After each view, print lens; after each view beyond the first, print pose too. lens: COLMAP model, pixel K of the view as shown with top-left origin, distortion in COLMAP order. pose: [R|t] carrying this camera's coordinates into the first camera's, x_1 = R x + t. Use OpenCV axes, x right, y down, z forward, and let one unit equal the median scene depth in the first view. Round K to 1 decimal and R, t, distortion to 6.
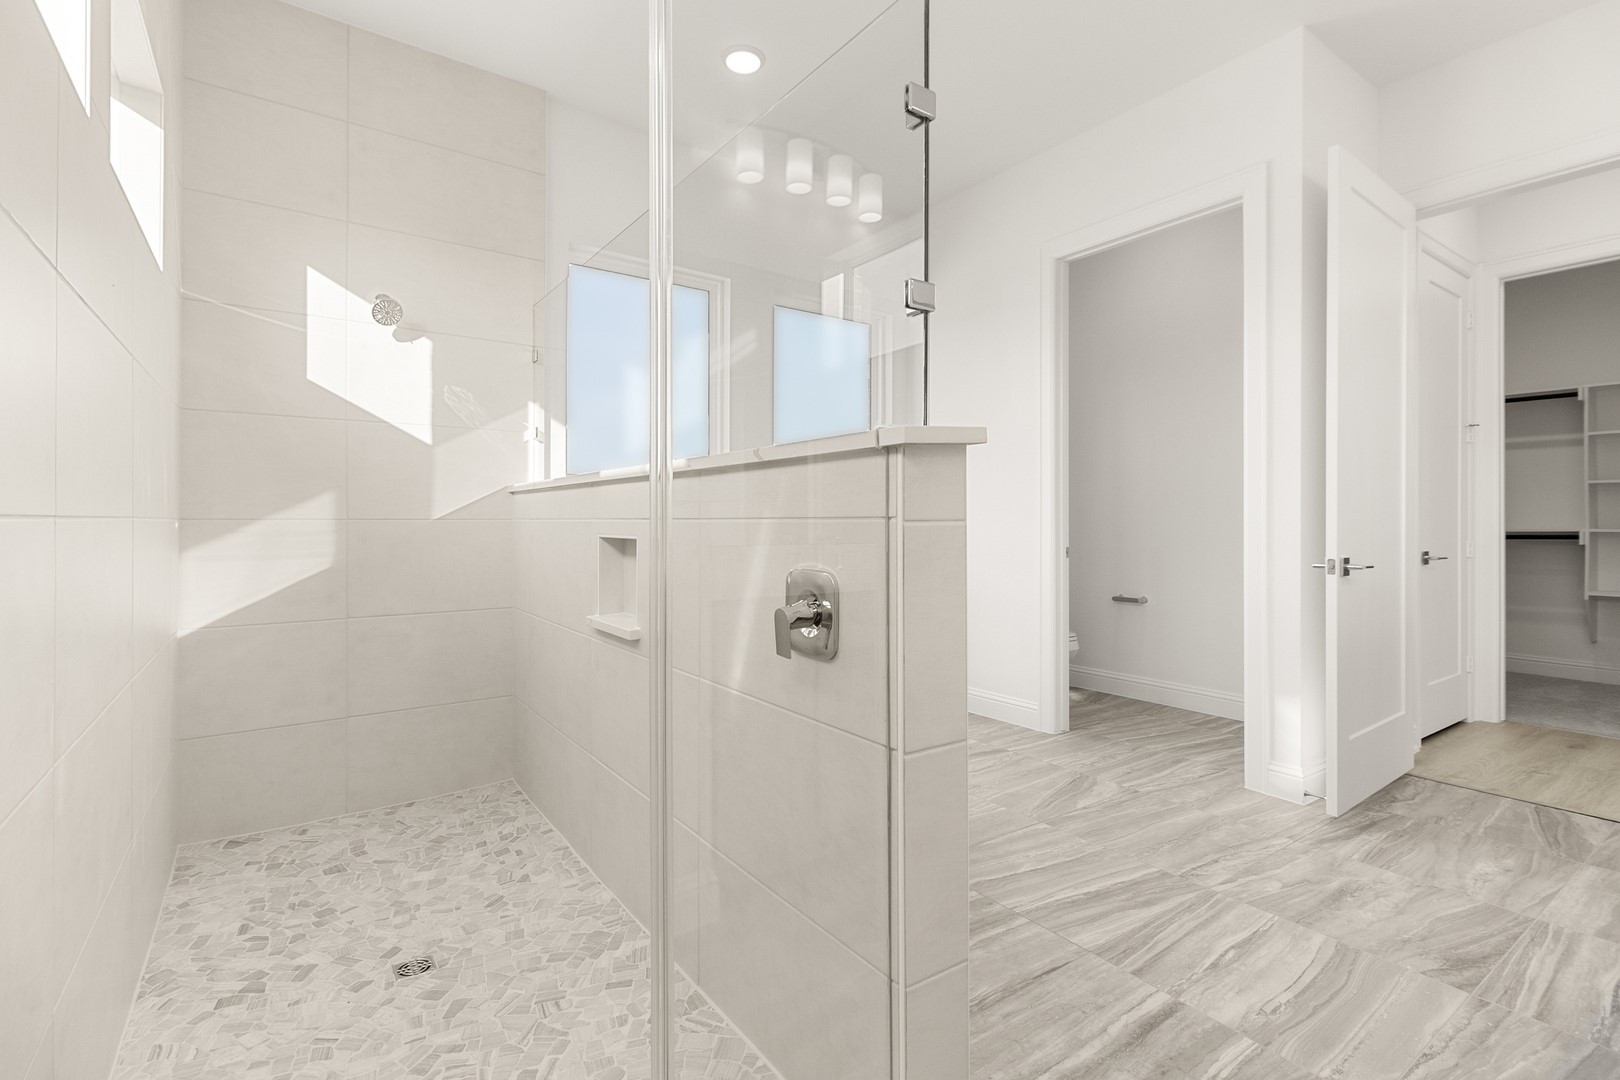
lens RADIAL K [[747.7, 0, 805.2], [0, 747.7, 527.9], [0, 0, 1]] dist [0.002938, 0.000408]
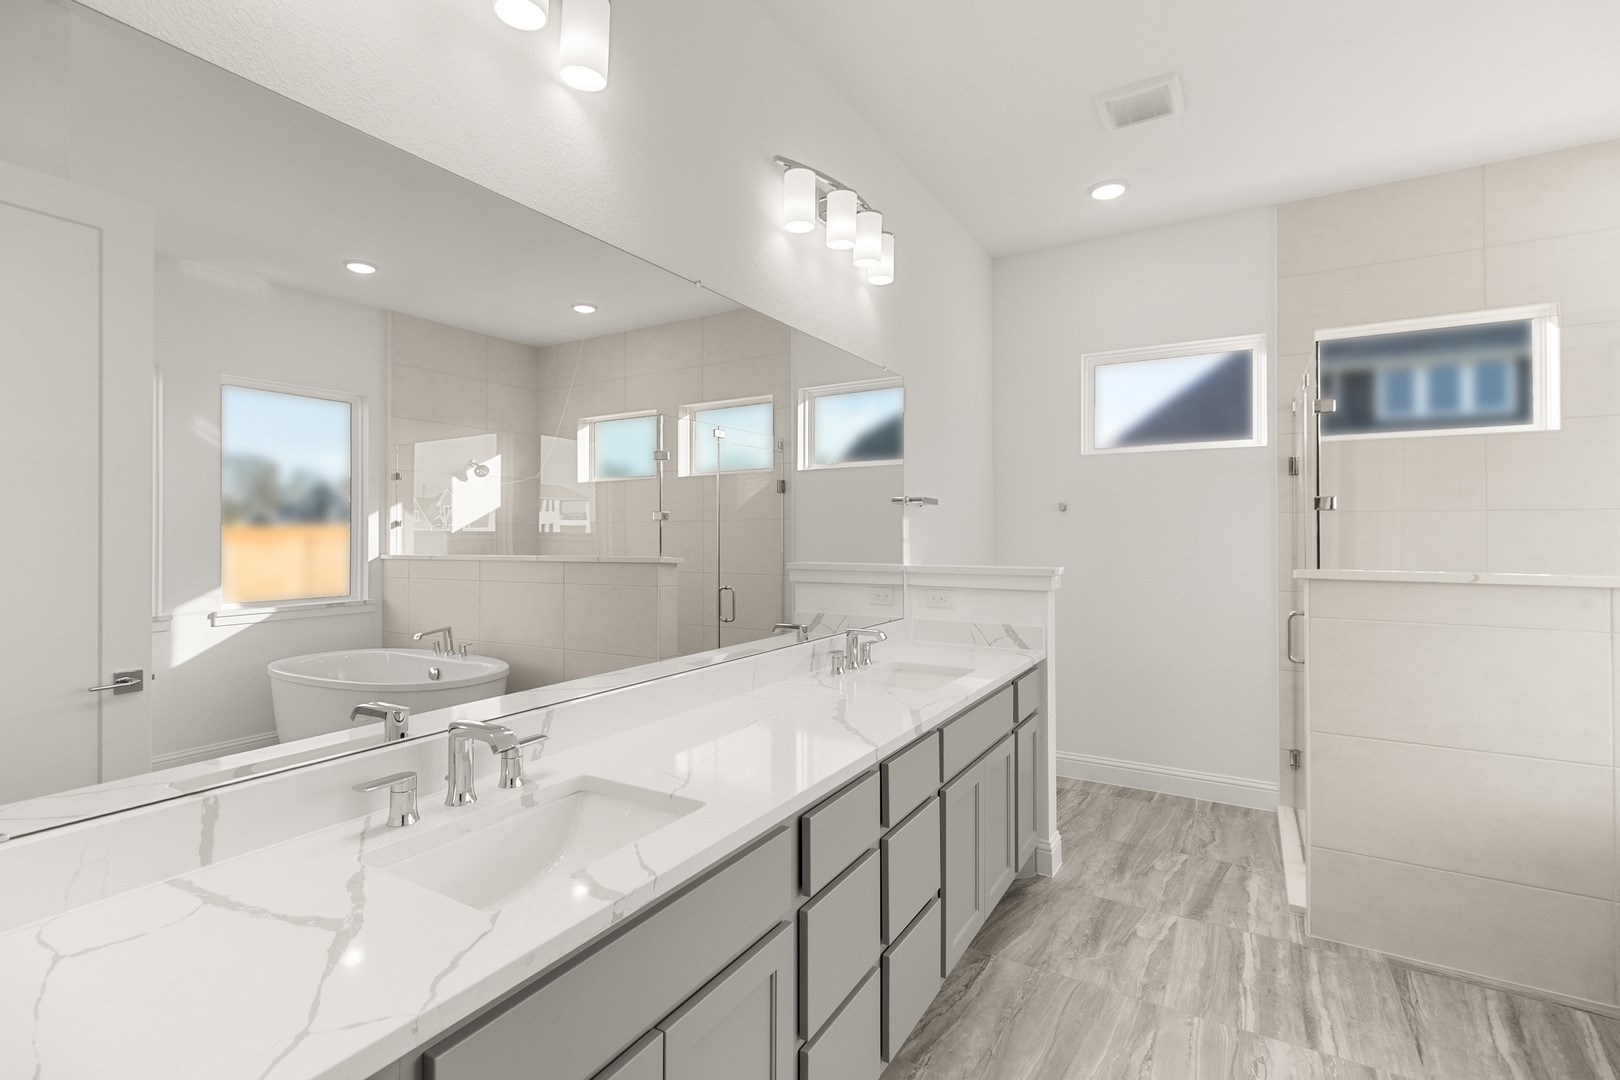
lens RADIAL K [[747.7, 0, 797.2], [0, 747.7, 536.1], [0, 0, 1]] dist [0.002938, 0.000408]
pose [[-0.917856, -0.000757, -0.396914, 1.763805], [-0.004188, 0.999961, 0.007777, -0.188947], [0.396892, 0.008801, -0.917823, 1.800021]]
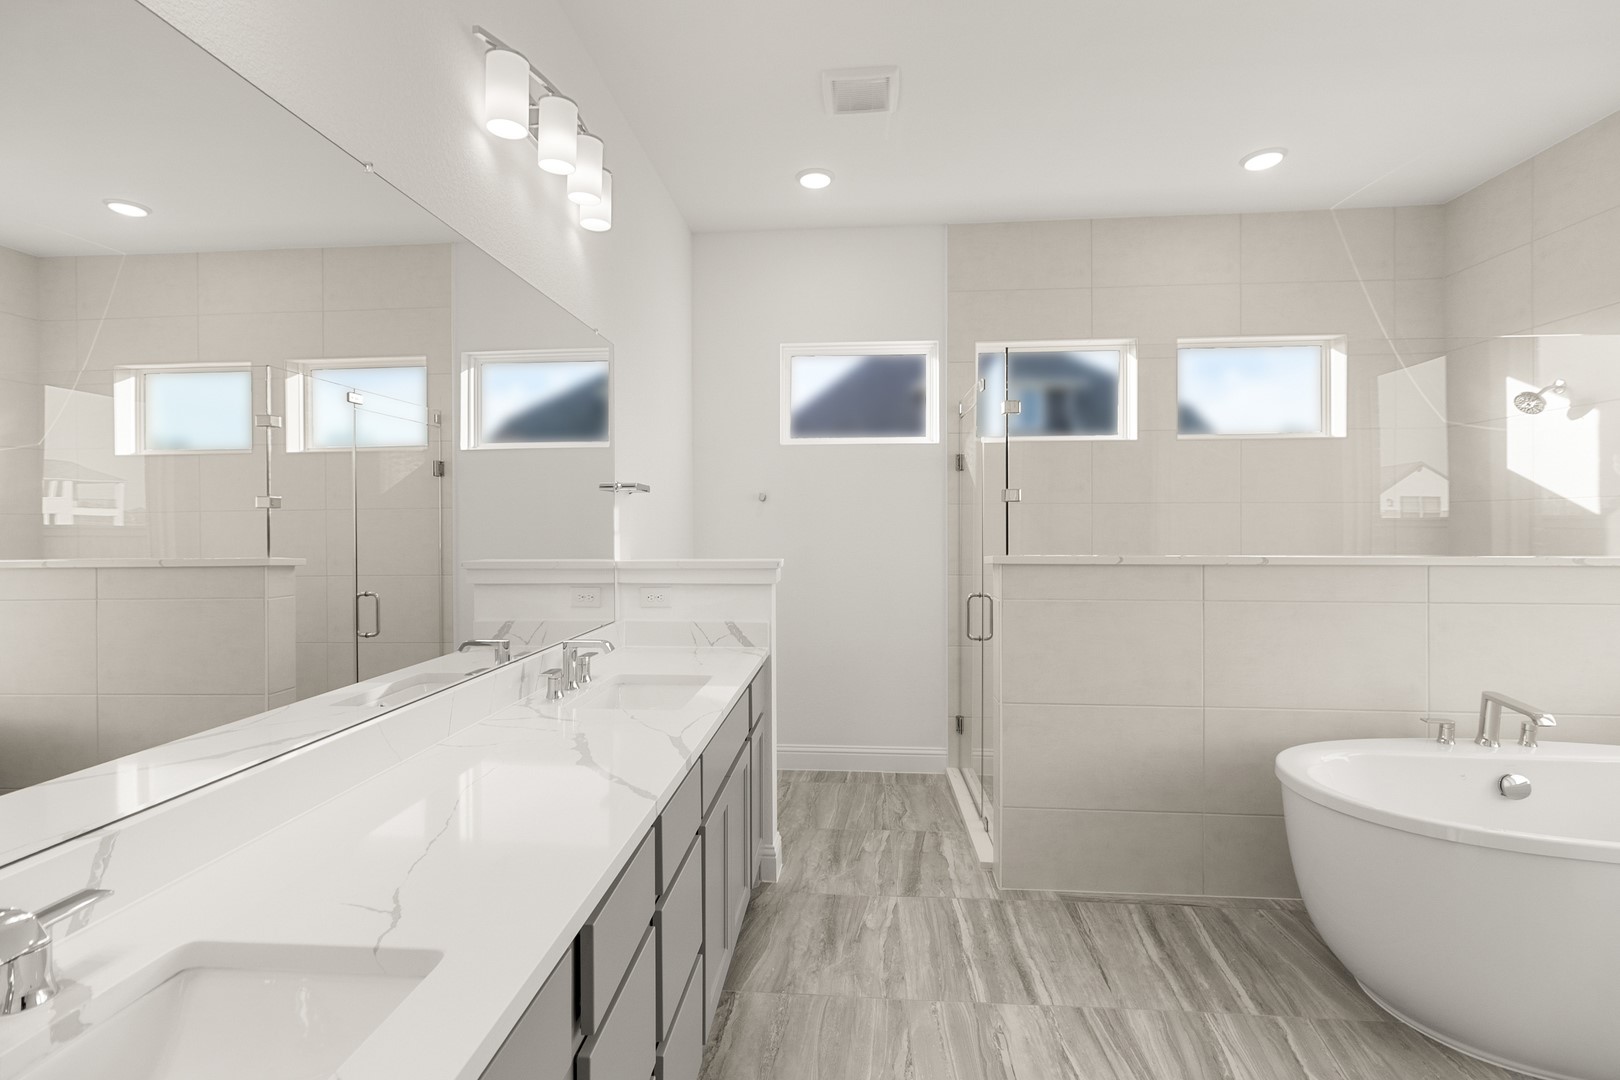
lens RADIAL K [[747.7, 0, 797.3], [0, 747.7, 529.3], [0, 0, 1]] dist [0.002938, 0.000408]
pose [[-0.644347, 0.007117, -0.764700, 1.767599], [-0.001001, 0.999948, 0.010150, -0.188534], [0.764733, 0.007306, -0.644306, 1.540695]]
